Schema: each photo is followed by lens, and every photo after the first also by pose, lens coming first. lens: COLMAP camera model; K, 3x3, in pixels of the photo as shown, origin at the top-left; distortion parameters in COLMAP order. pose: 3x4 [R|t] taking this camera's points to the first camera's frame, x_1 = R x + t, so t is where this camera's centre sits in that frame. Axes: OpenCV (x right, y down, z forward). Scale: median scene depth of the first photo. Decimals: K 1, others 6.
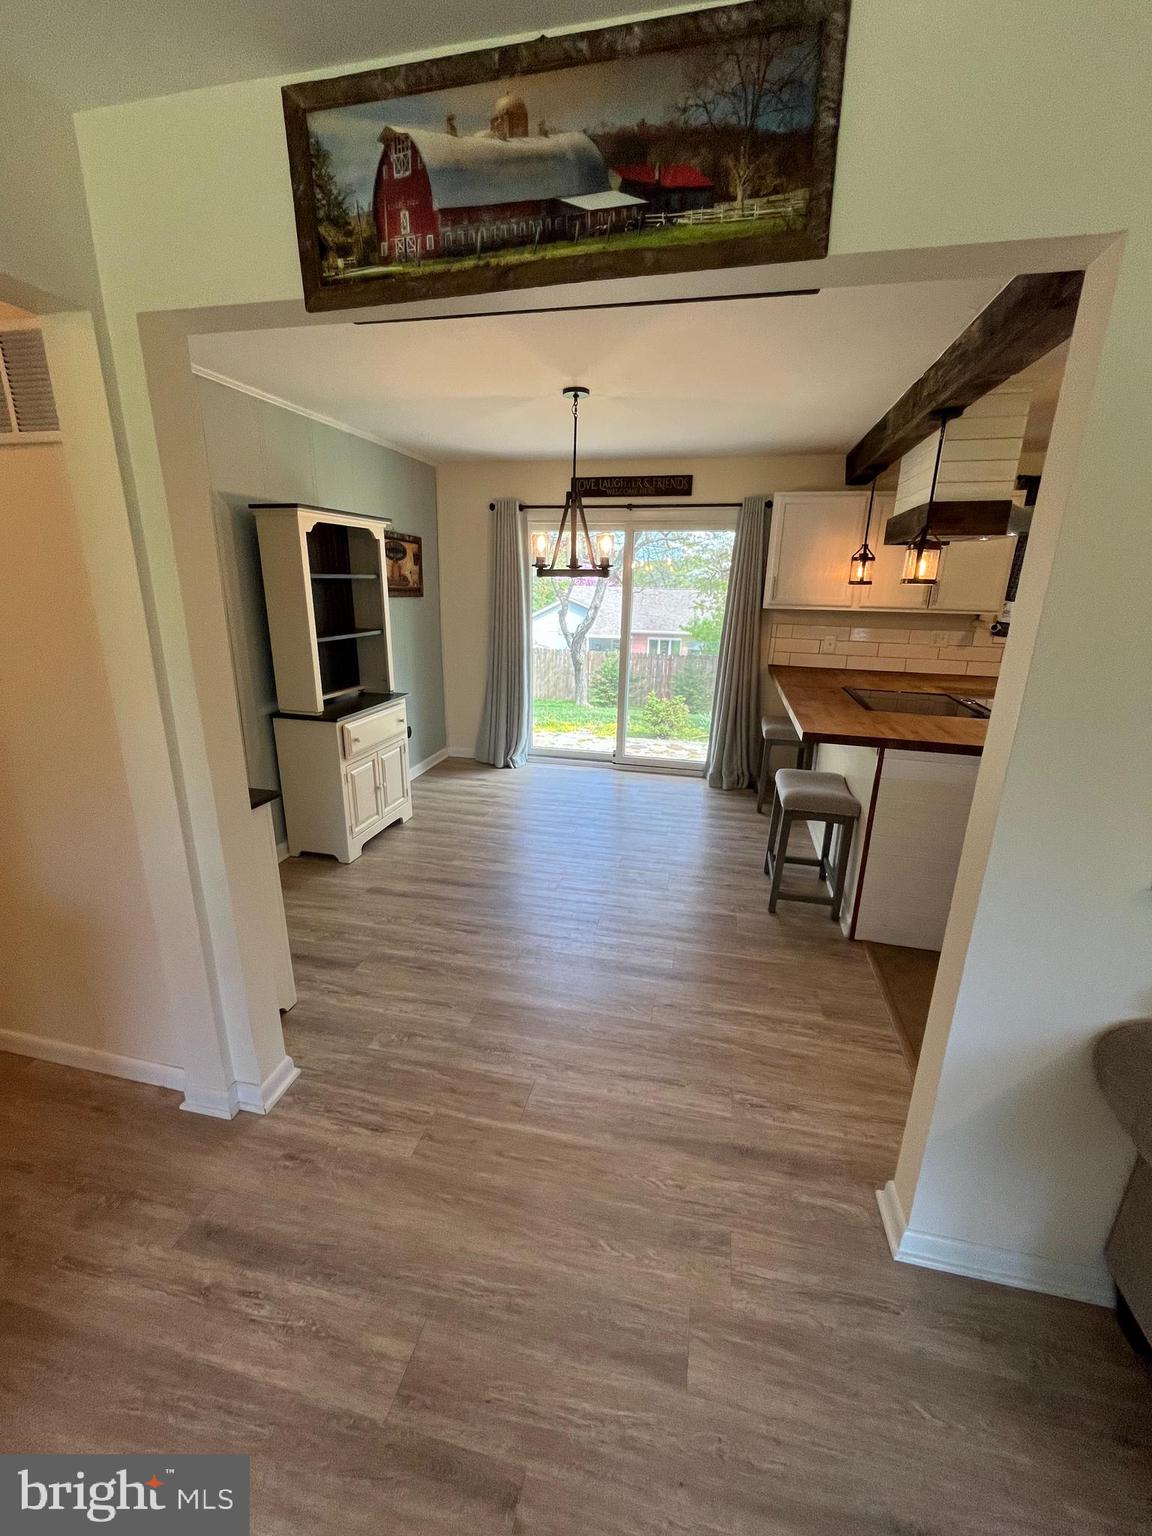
lens RADIAL K [[623.9, 0, 577.6], [0, 623.9, 759.6], [0, 0, 1]] dist [-0.002603, -0.000191]
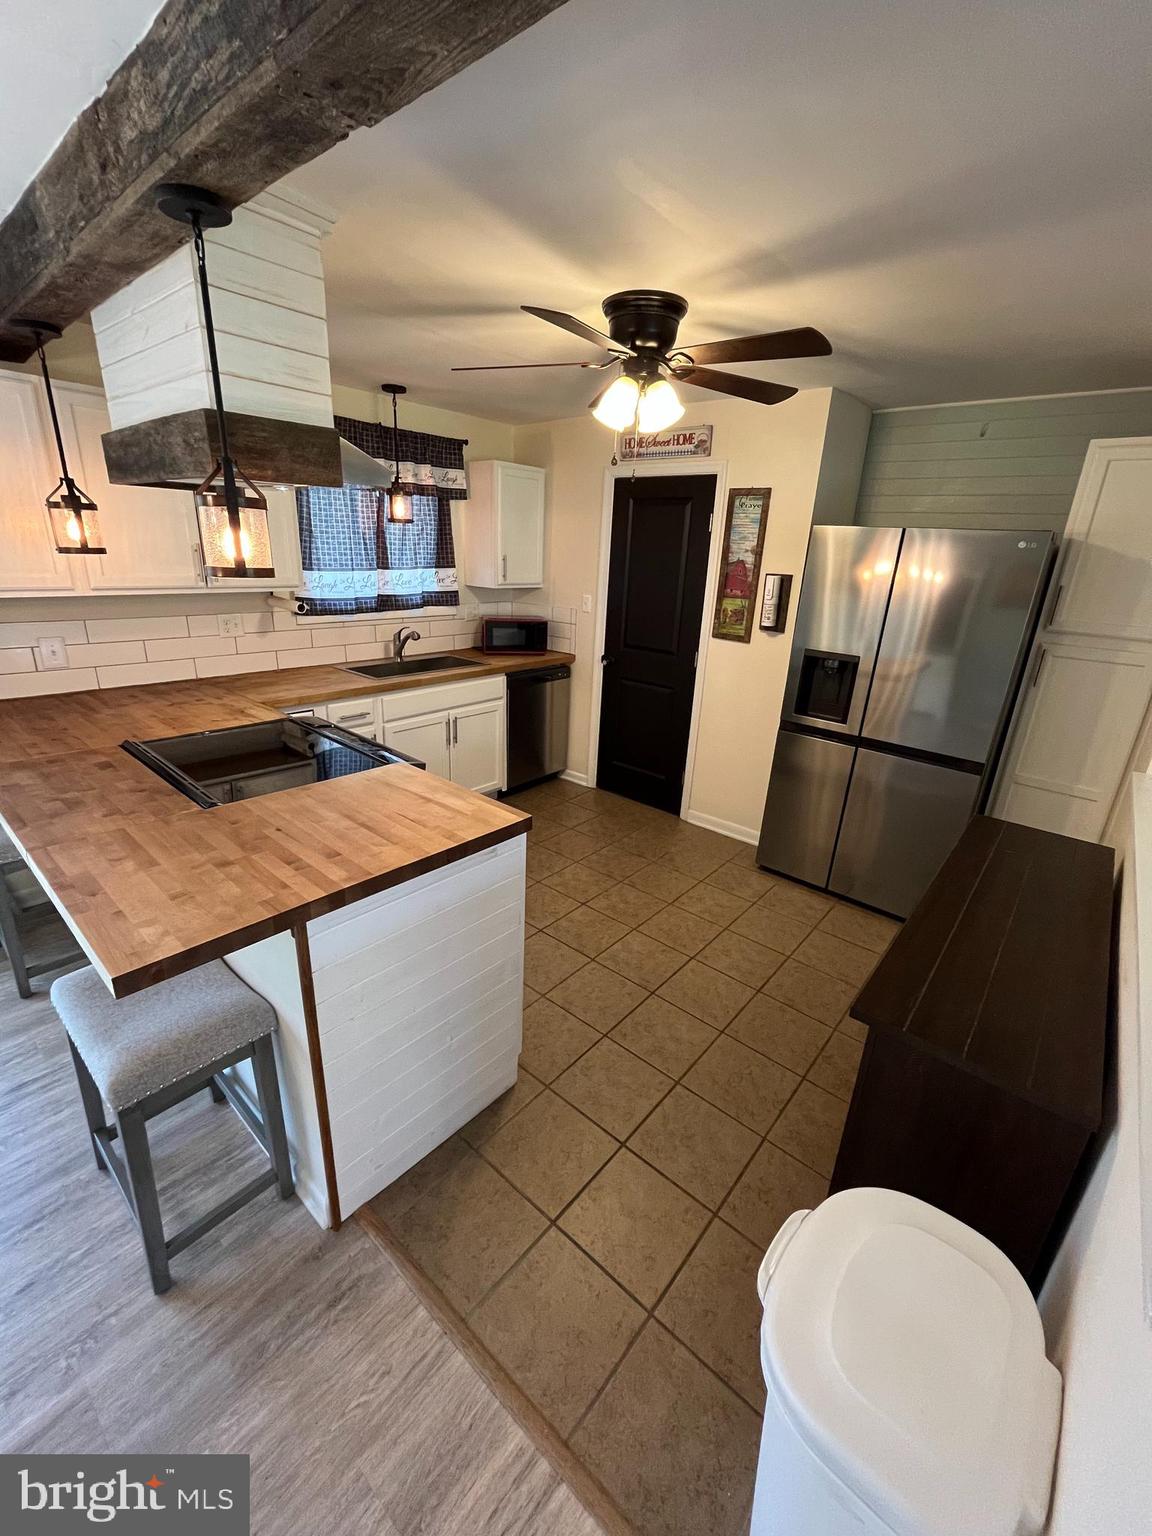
lens RADIAL K [[623.9, 0, 575.9], [0, 623.9, 769.9], [0, 0, 1]] dist [-0.002603, -0.000191]
pose [[0.464452, -0.297339, 0.834190, 0.178787], [0.209083, 0.952139, 0.222969, -0.168155], [-0.860563, 0.070856, 0.504392, 0.464349]]
